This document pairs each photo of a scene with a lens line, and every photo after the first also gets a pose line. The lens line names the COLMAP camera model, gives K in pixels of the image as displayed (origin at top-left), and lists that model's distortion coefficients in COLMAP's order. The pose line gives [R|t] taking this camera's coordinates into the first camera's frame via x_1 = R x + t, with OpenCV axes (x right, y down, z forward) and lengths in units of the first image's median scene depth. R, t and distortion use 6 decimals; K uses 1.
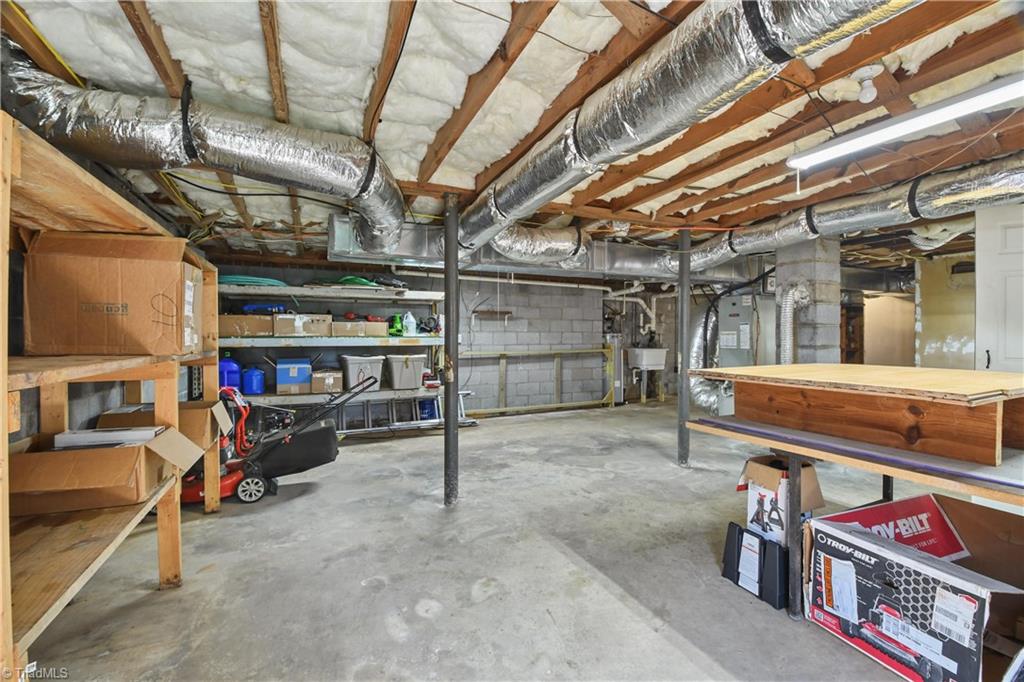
lens RADIAL K [[449.8, 0, 509.1], [0, 449.8, 340.0], [0, 0, 1]] dist [-0.008578, -0.001062]
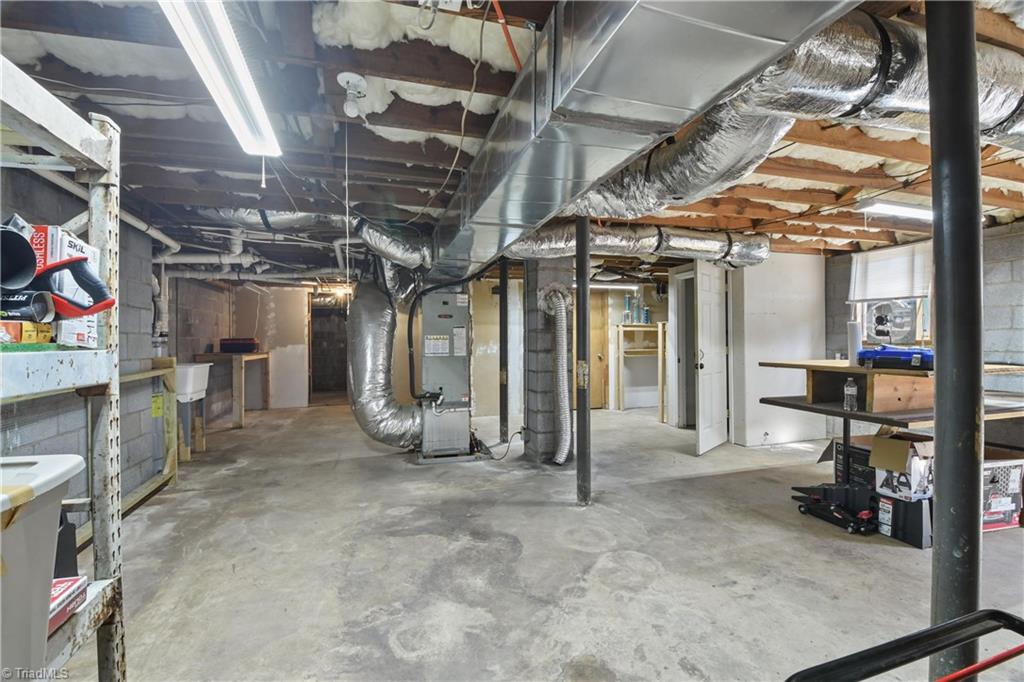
lens RADIAL K [[449.8, 0, 507.1], [0, 449.8, 340.8], [0, 0, 1]] dist [-0.008578, -0.001062]
pose [[0.105487, -0.000179, 0.994421, -0.422889], [0.011378, 0.999935, -0.001027, -0.010031], [-0.994356, 0.011422, 0.105482, 1.062602]]
